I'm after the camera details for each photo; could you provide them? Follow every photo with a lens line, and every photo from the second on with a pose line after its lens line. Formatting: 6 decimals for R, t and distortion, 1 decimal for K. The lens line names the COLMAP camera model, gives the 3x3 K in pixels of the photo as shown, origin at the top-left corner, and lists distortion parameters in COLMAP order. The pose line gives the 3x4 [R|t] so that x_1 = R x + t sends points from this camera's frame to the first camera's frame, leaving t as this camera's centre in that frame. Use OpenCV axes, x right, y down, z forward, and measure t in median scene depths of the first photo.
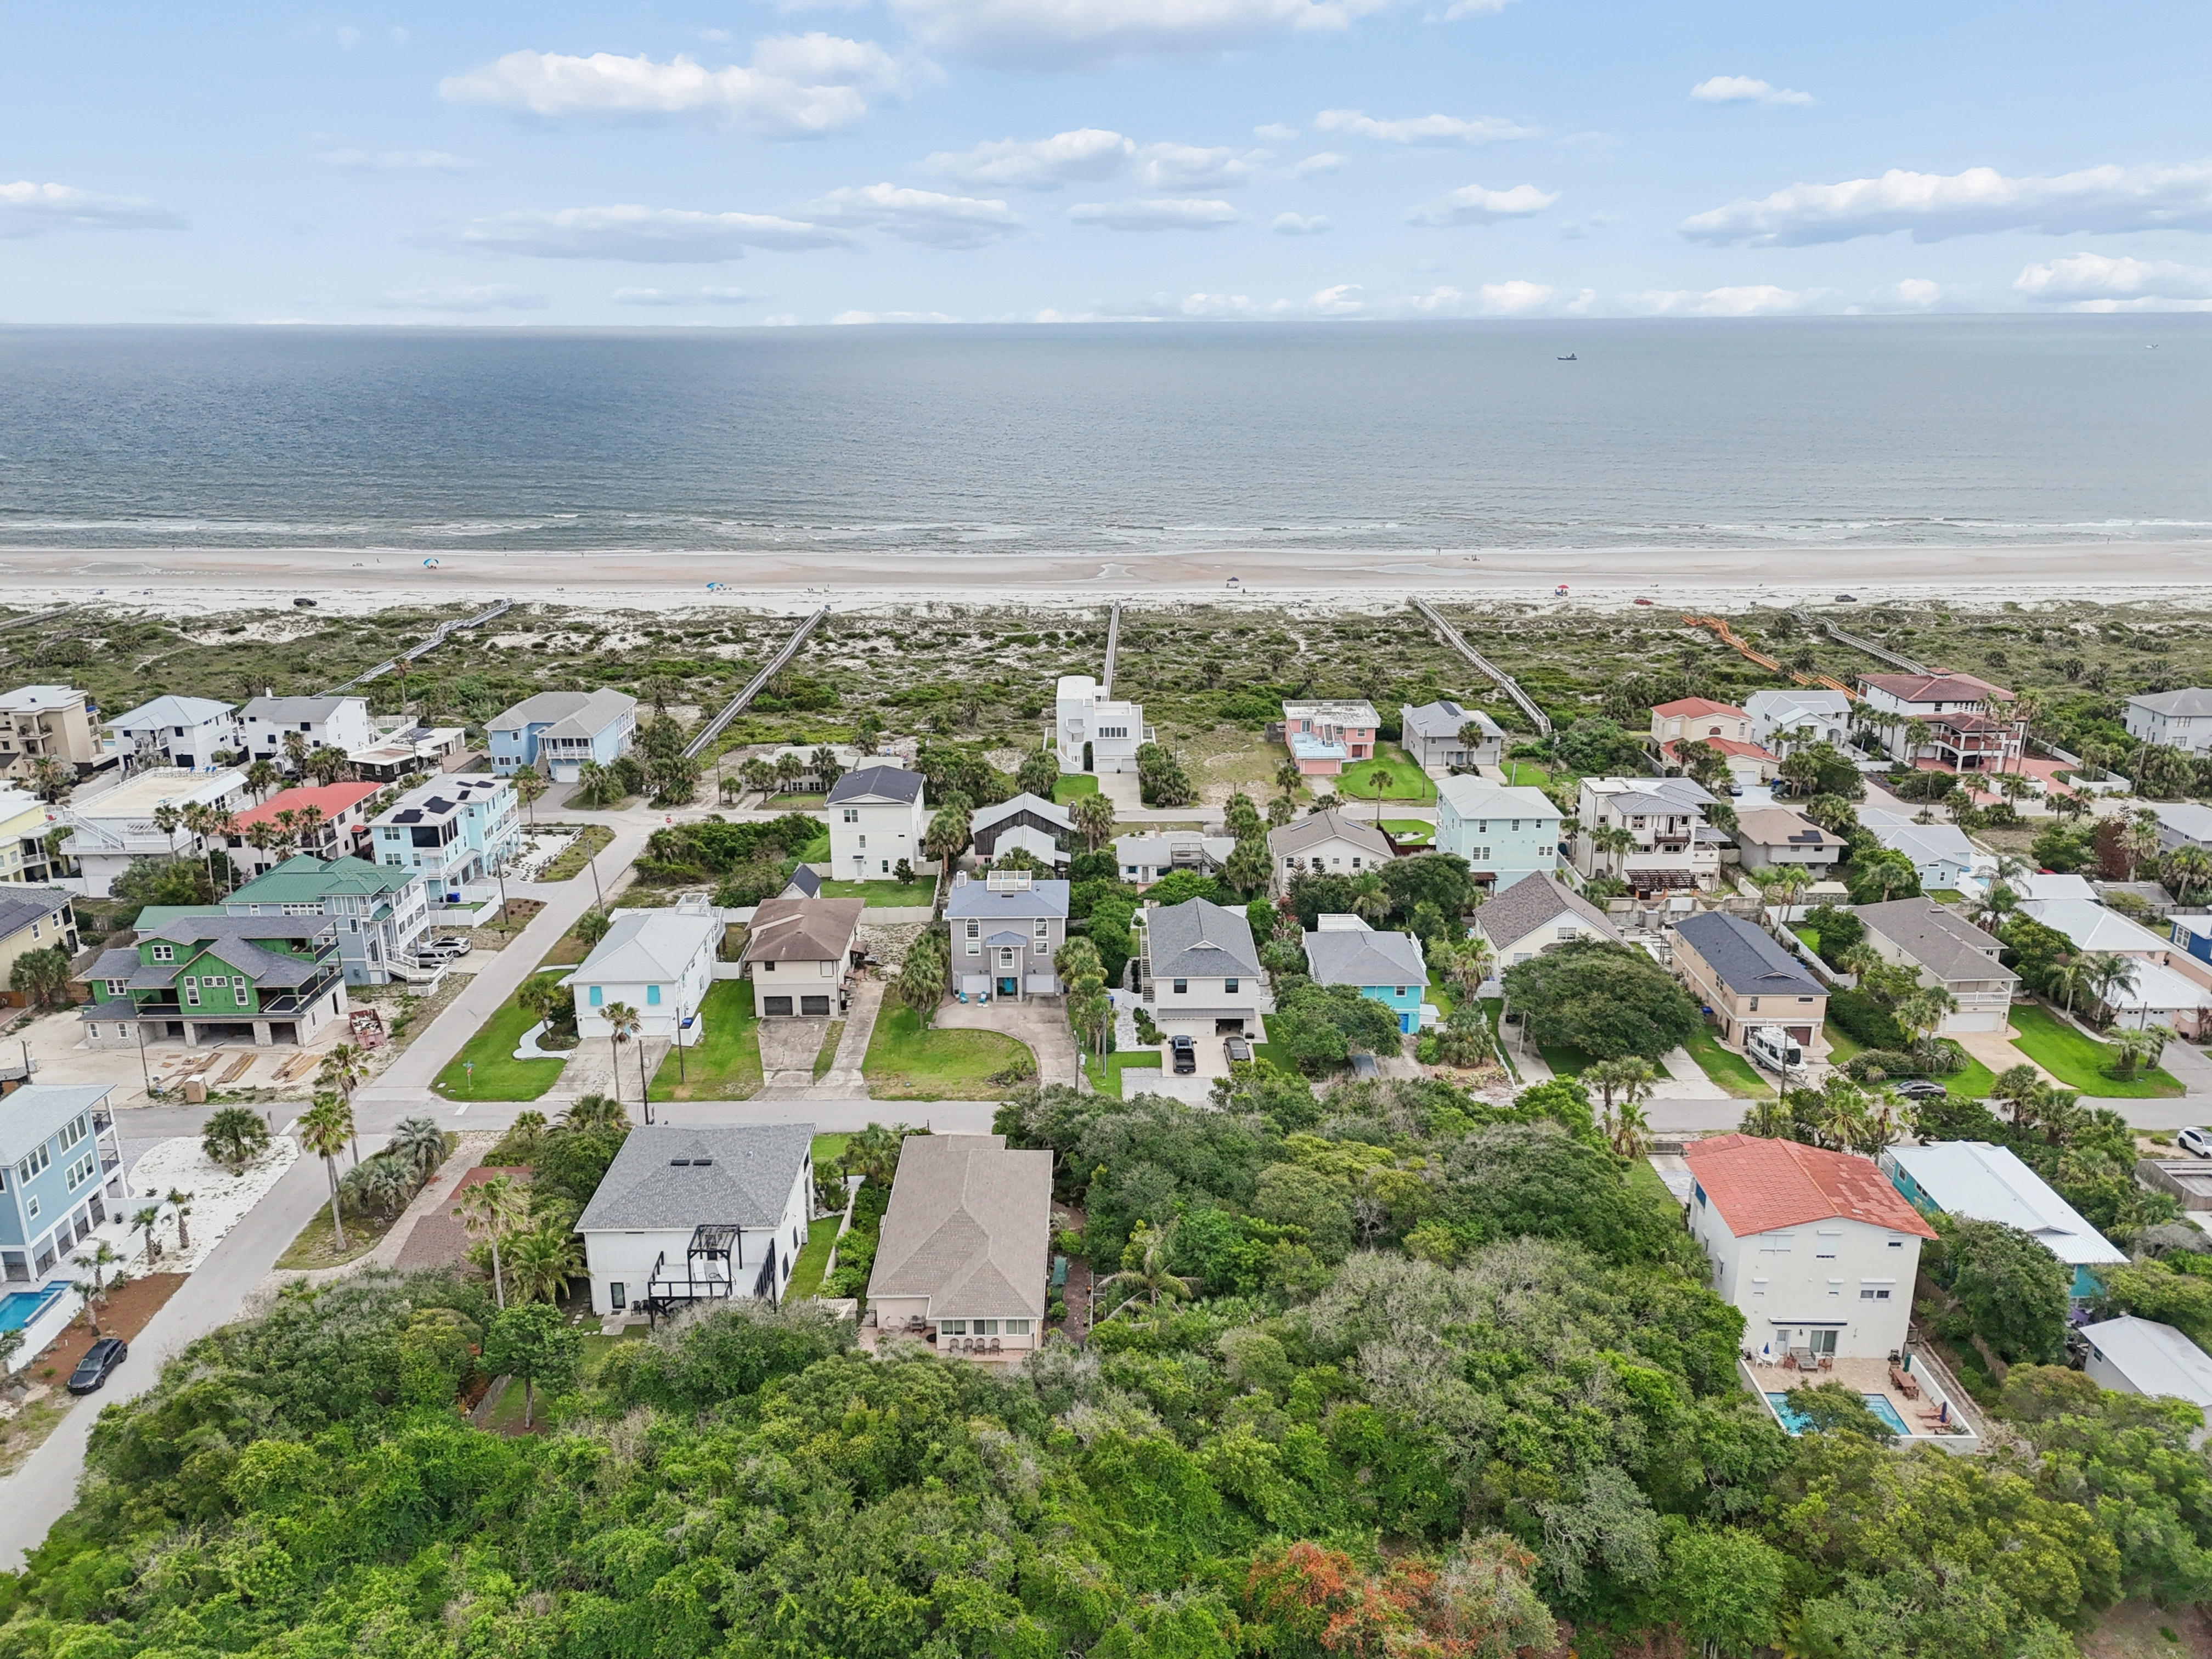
lens RADIAL K [[1632.7, 0, 1109.9], [0, 1632.7, 819.9], [0, 0, 1]] dist [0.074123, -0.063995]
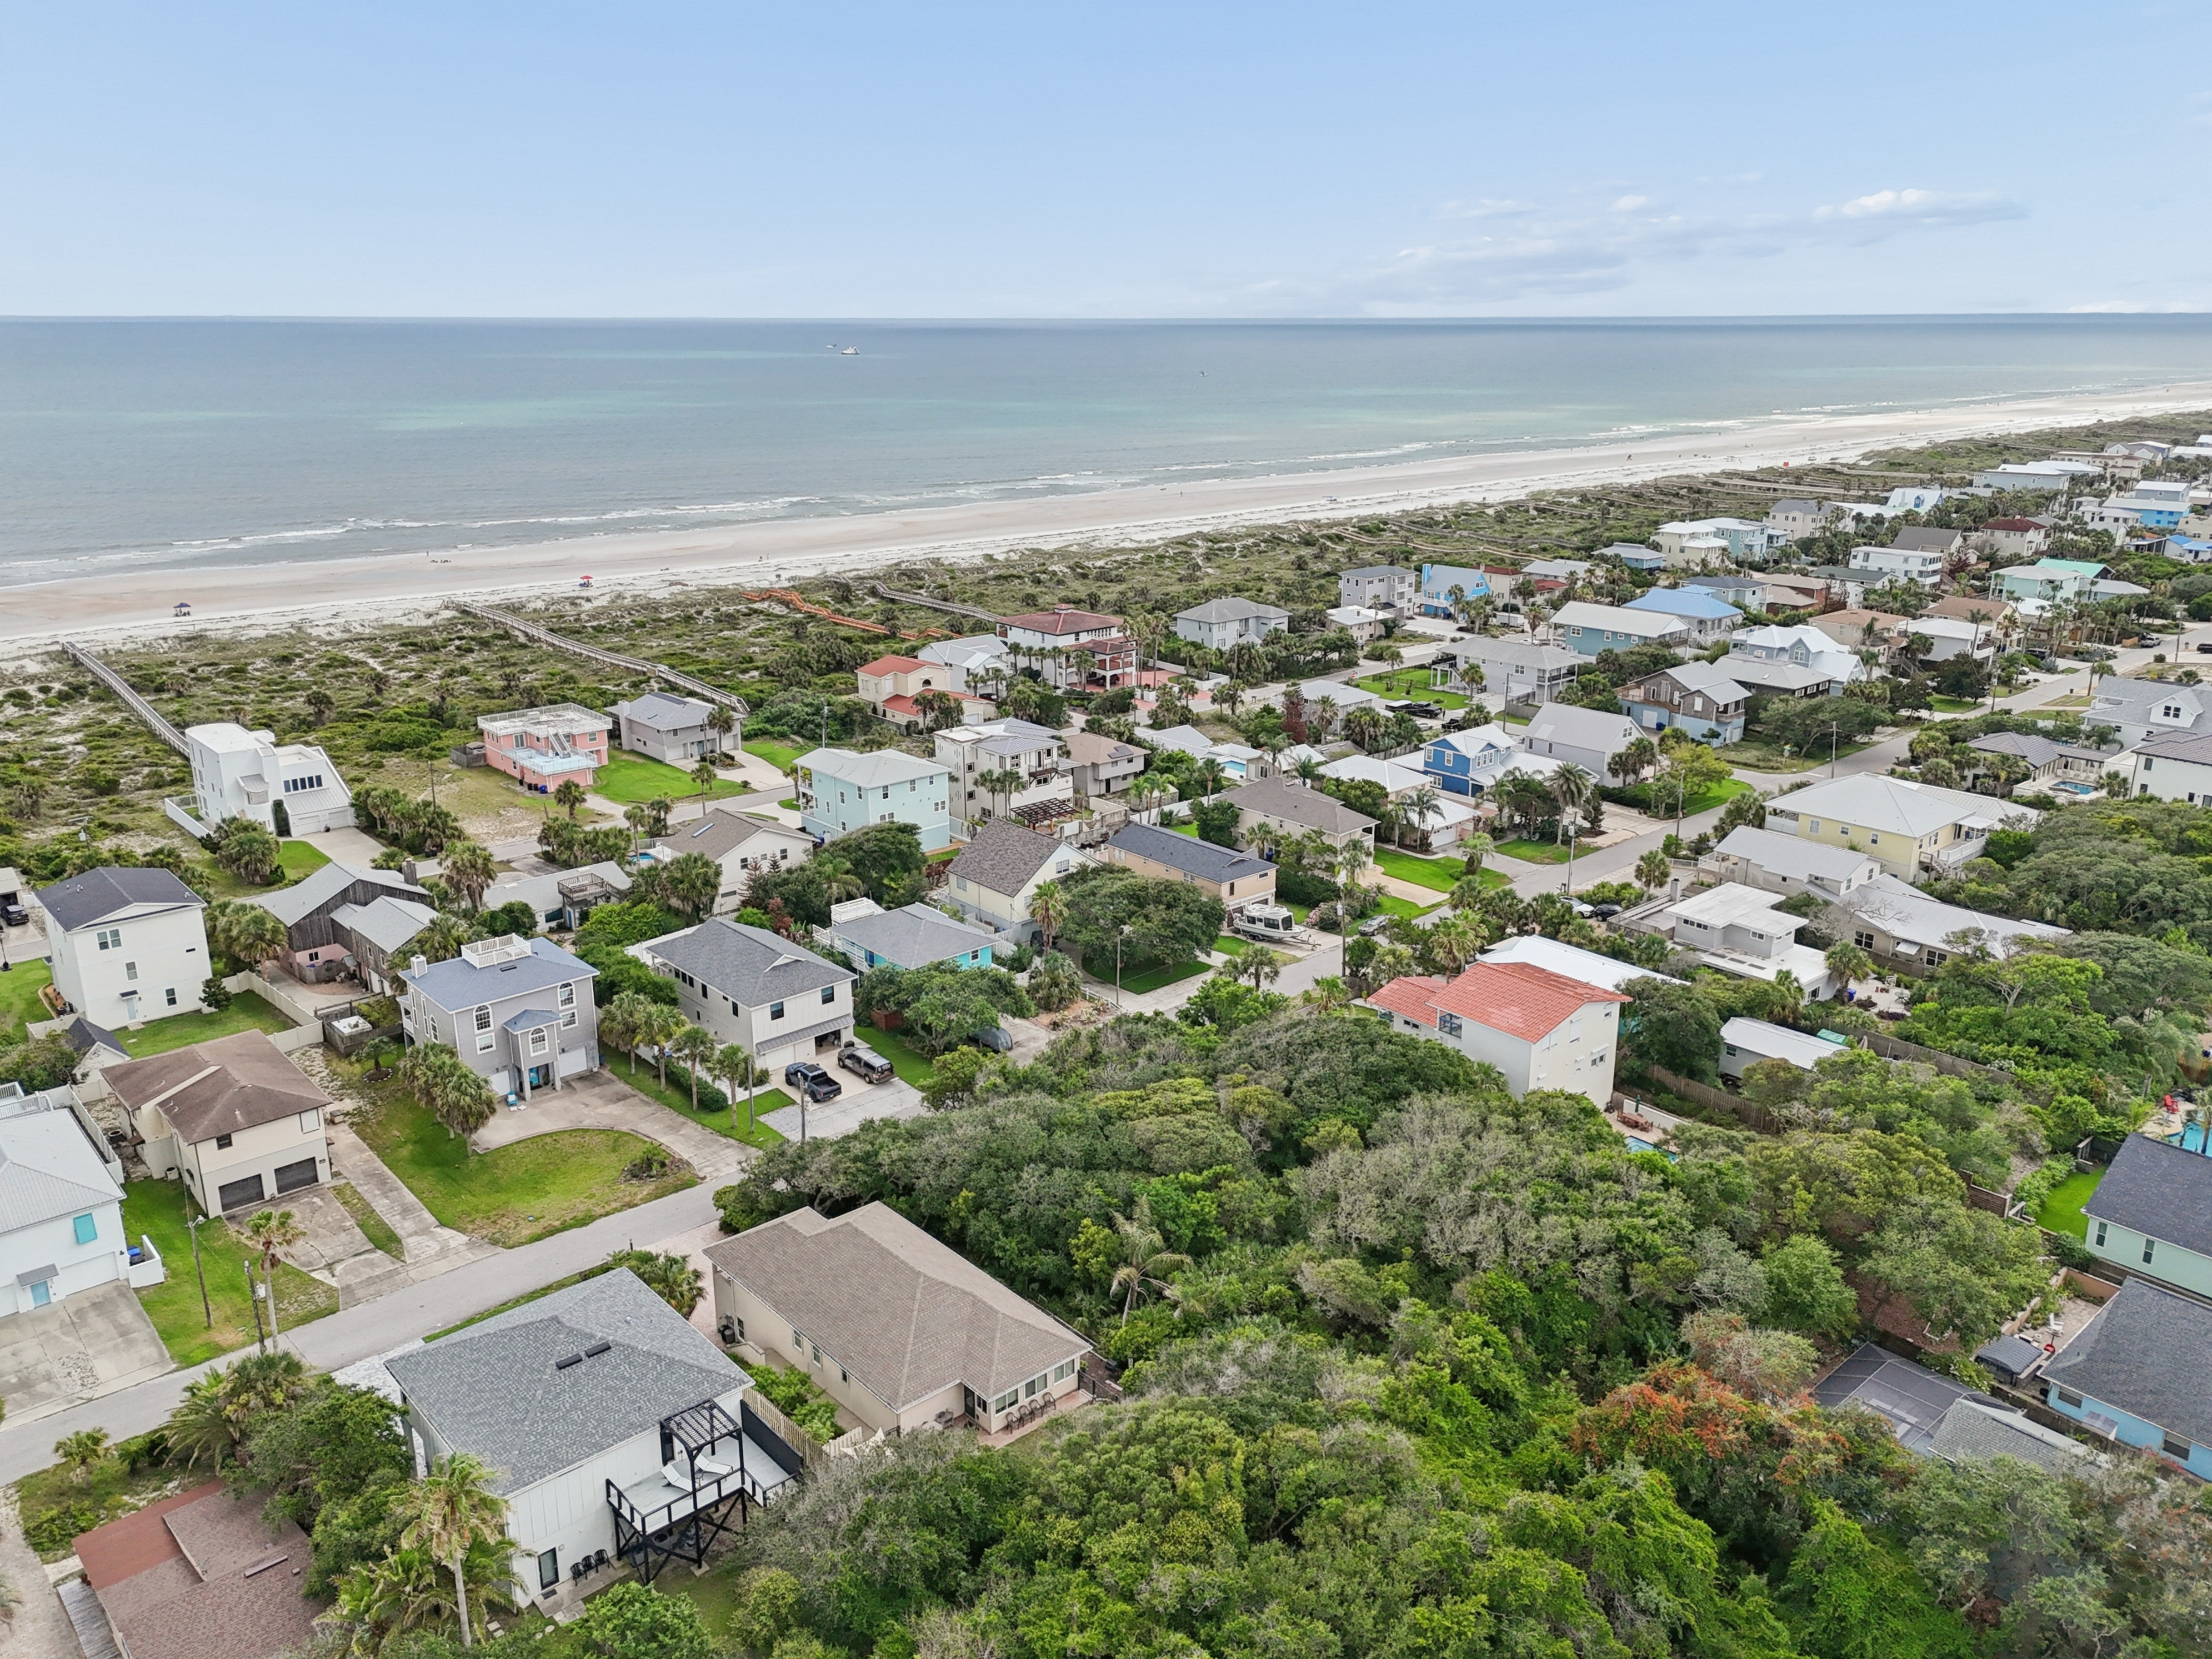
lens RADIAL K [[1667.9, 0, 1110.5], [0, 1667.9, 809.5], [0, 0, 1]] dist [0.094275, -0.111887]
pose [[0.750029, -0.184462, 0.635161, -0.267584], [0.192262, 0.979659, 0.057478, -0.015372], [-0.632844, 0.079007, 0.770238, 0.130668]]
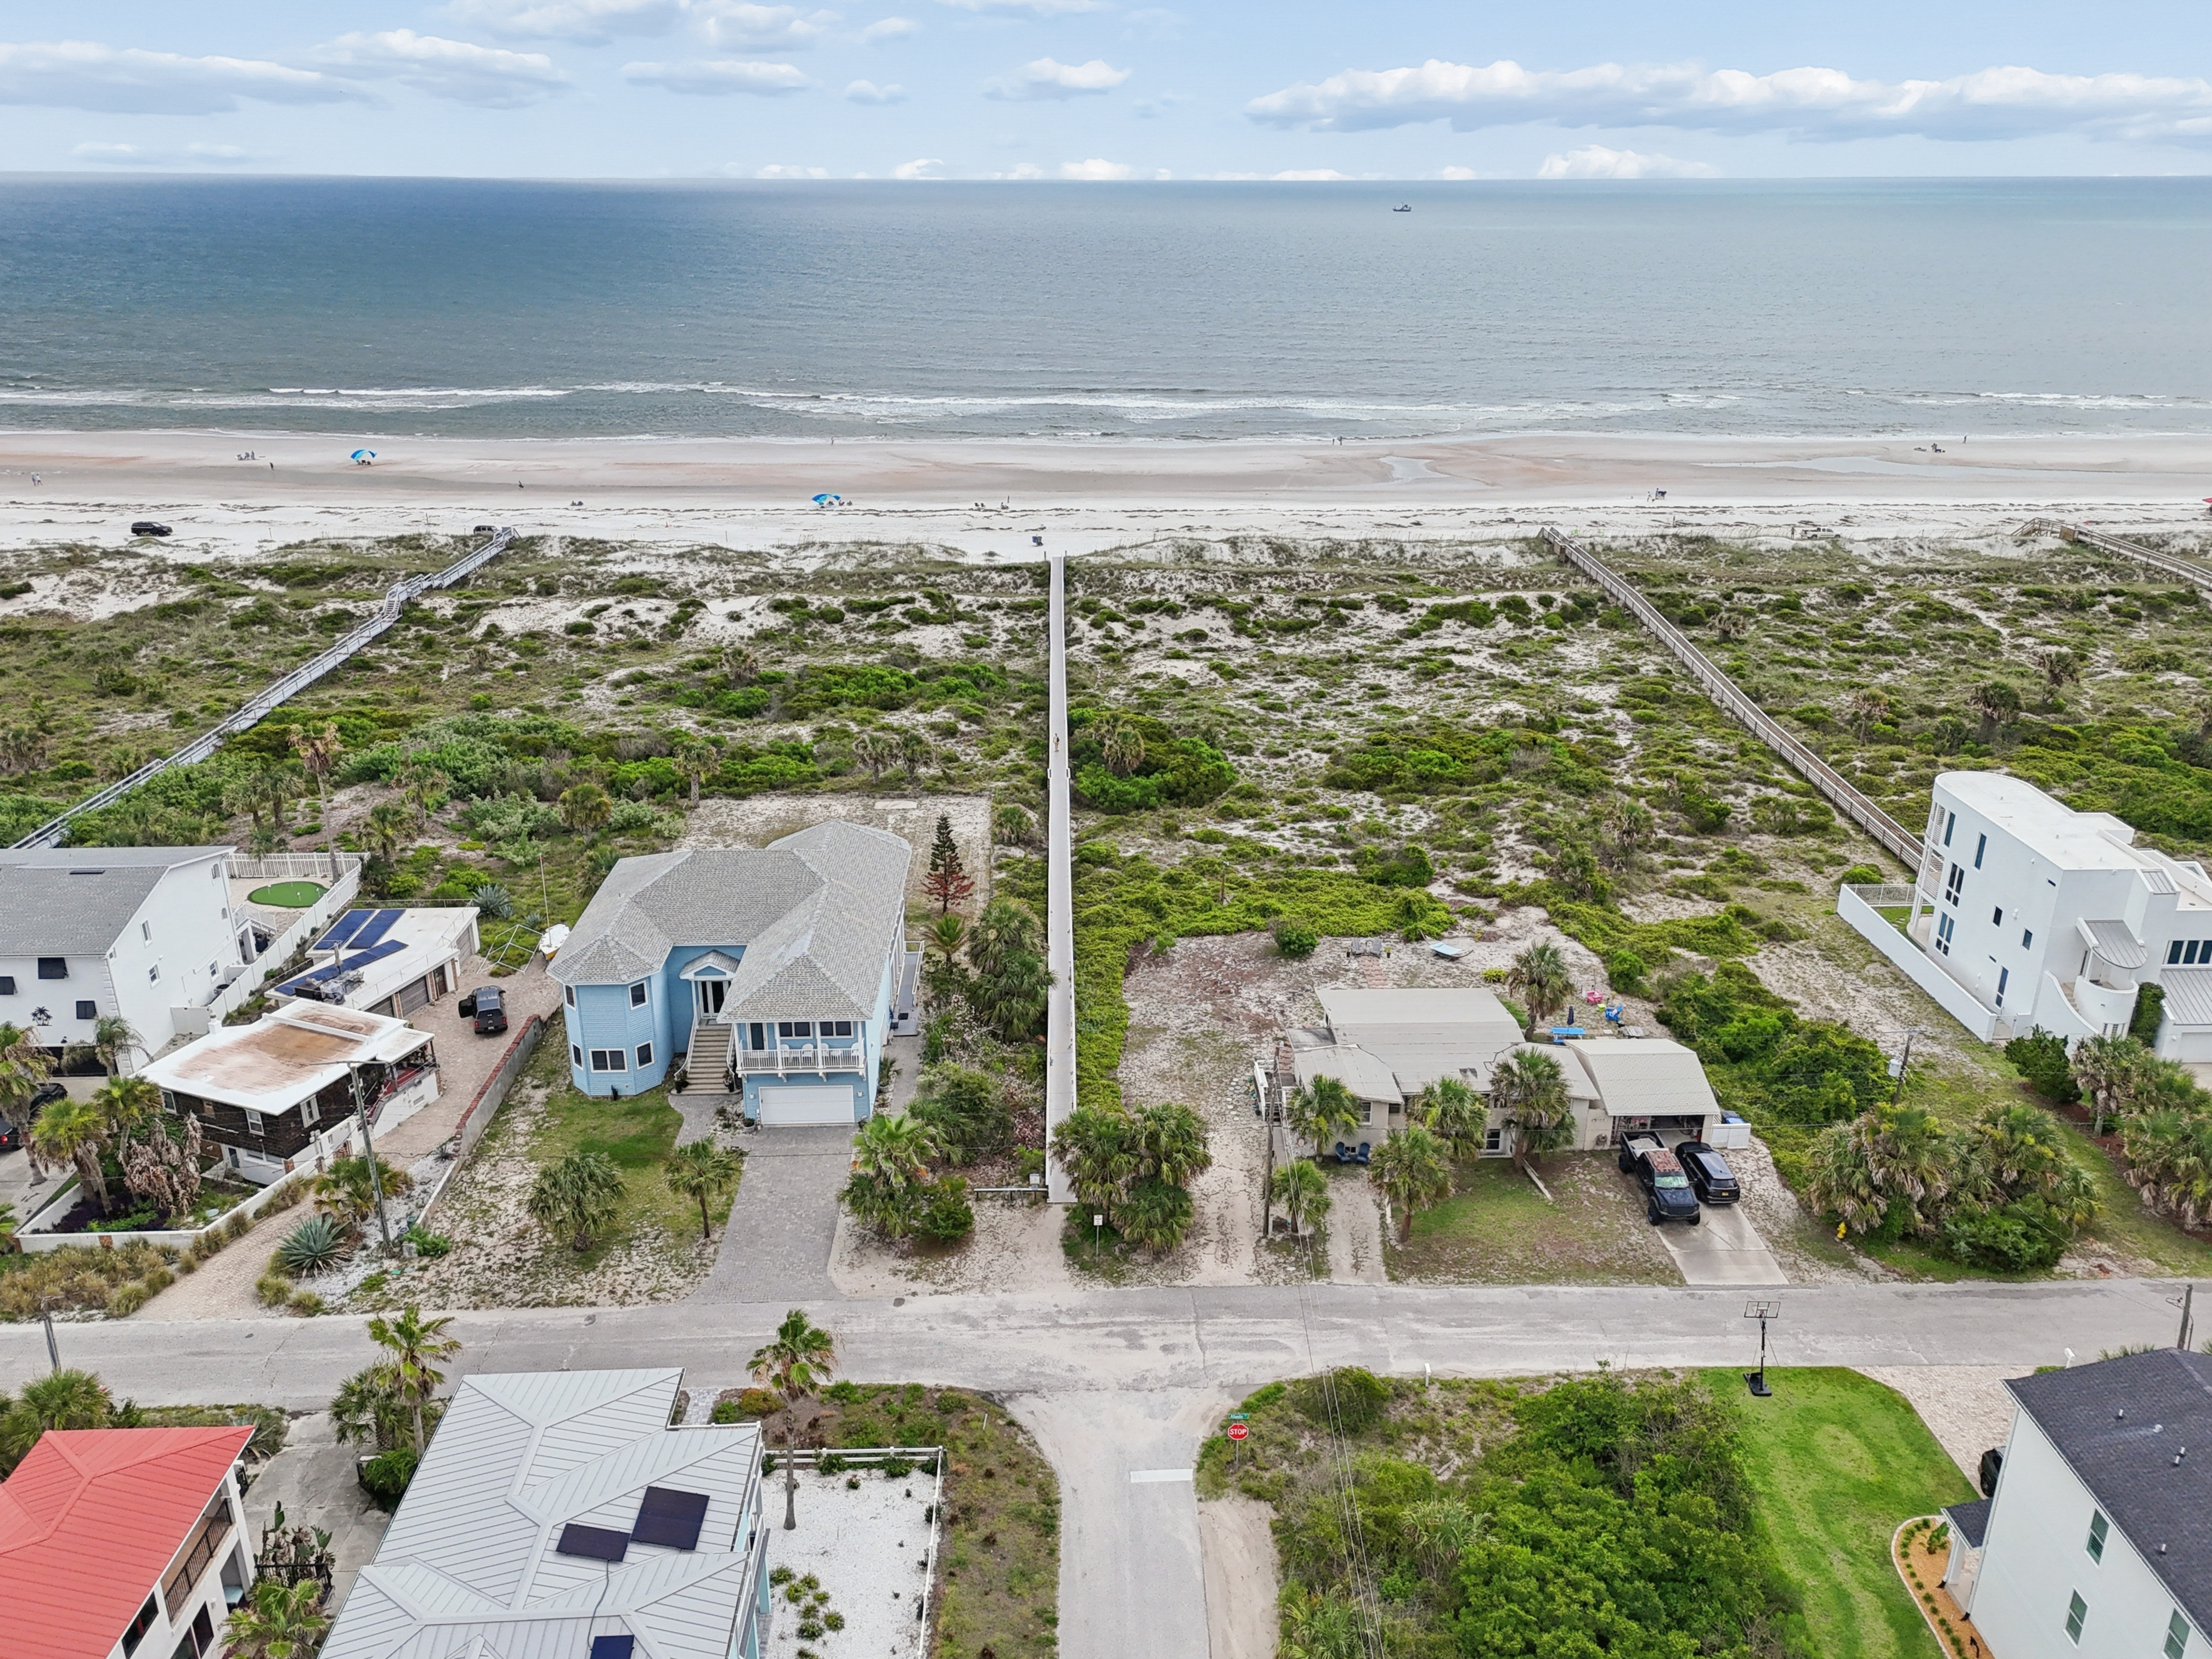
lens RADIAL K [[1632.7, 0, 1109.9], [0, 1632.7, 819.9], [0, 0, 1]] dist [0.074123, -0.063995]
pose [[0.999432, -0.005362, 0.033278, -0.306806], [0.002848, 0.997169, 0.075140, -0.133915], [-0.033586, -0.075002, 0.996618, 0.727030]]
